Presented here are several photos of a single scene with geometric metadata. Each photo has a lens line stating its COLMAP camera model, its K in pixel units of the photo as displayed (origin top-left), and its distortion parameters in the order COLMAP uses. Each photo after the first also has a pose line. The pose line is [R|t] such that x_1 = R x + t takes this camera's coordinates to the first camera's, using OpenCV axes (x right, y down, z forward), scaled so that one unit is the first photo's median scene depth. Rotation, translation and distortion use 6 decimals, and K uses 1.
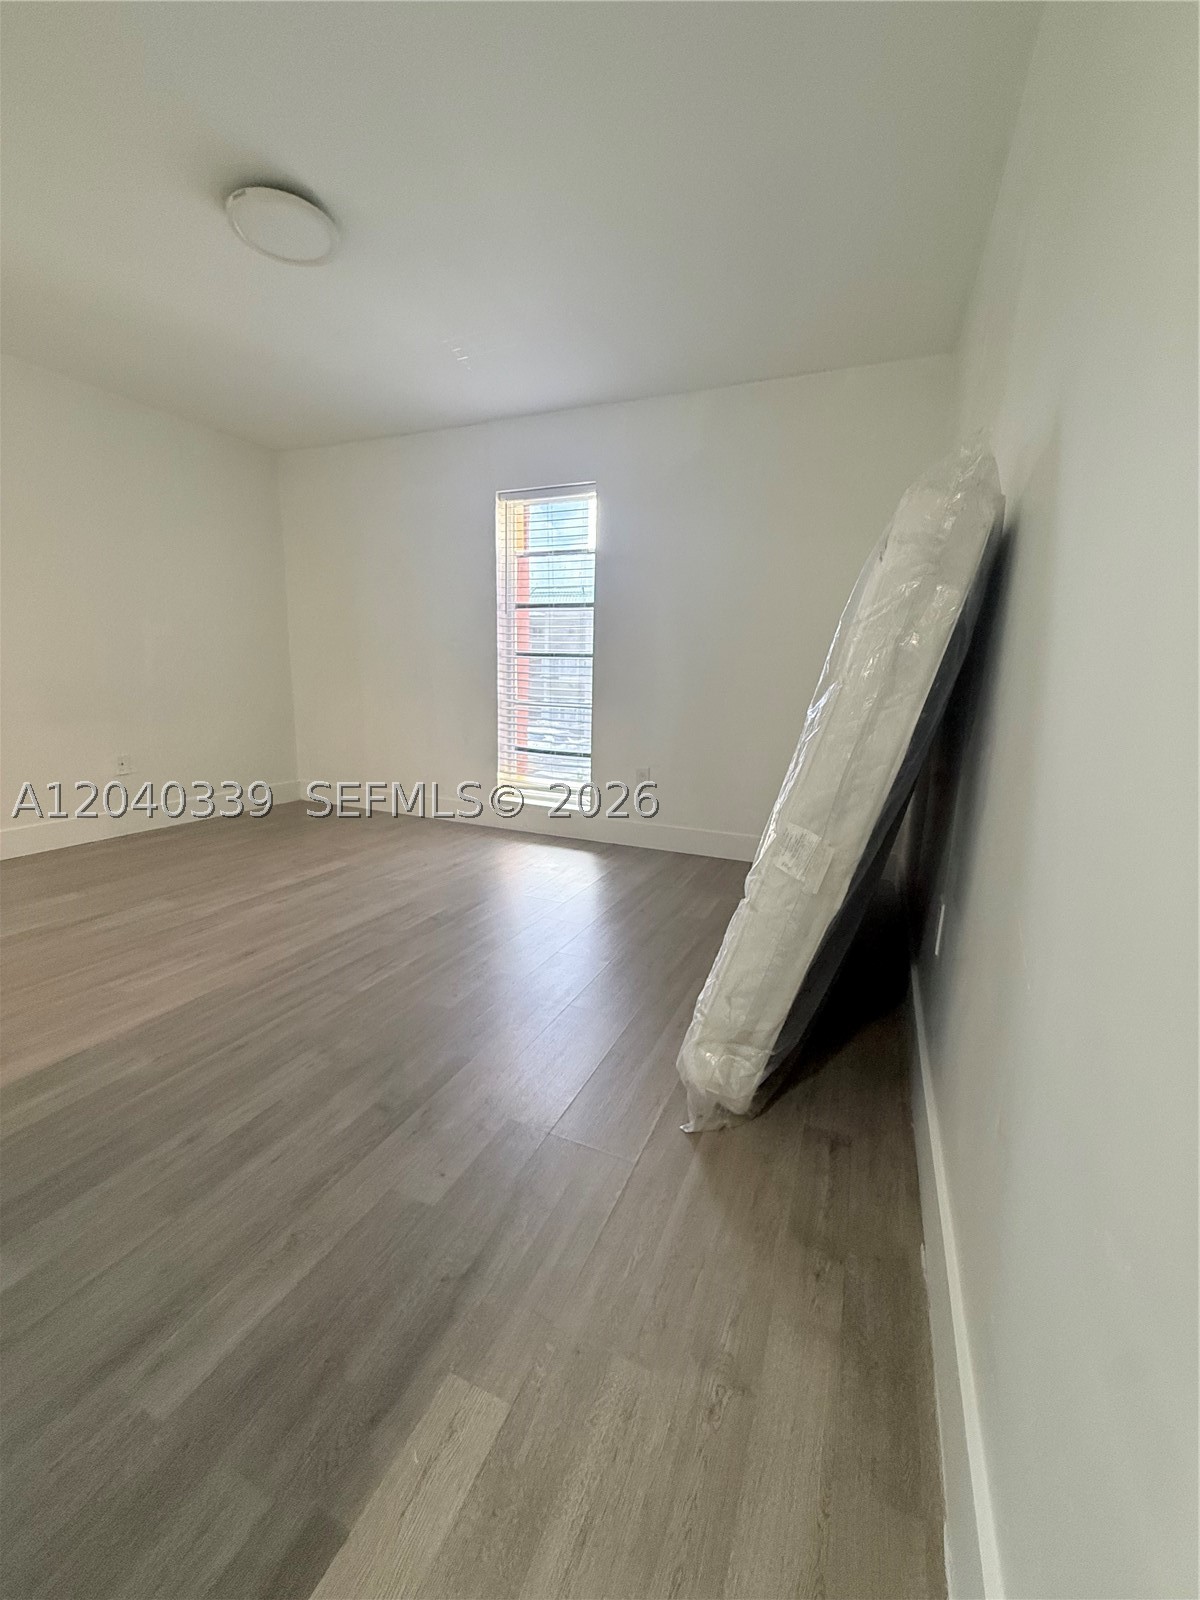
lens RADIAL K [[636.5, 0, 599.5], [0, 636.5, 795.6], [0, 0, 1]] dist [-0.000160, 0.000346]
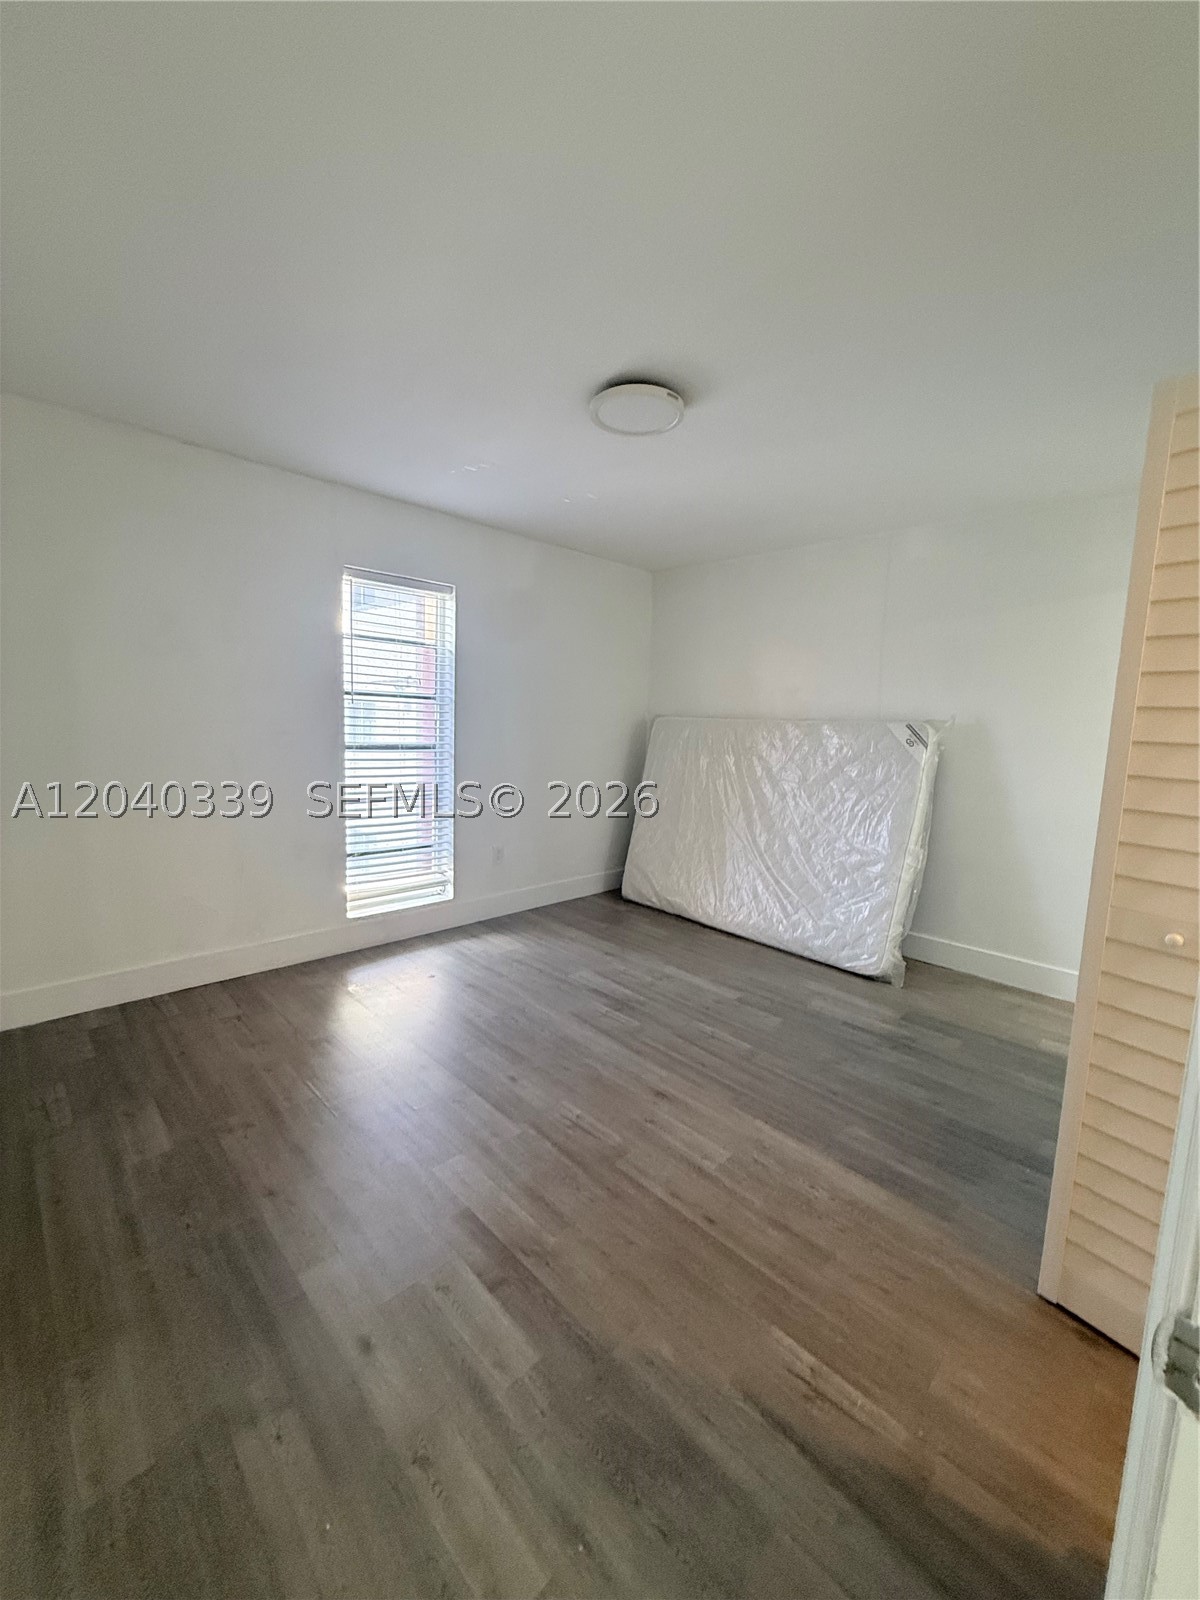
lens RADIAL K [[636.5, 0, 599.5], [0, 636.5, 795.6], [0, 0, 1]] dist [-0.000160, 0.000346]
pose [[0.372165, -0.125632, 0.919625, -1.322772], [0.162378, 0.984330, 0.068759, -0.266777], [-0.913853, 0.123737, 0.386733, 0.598429]]
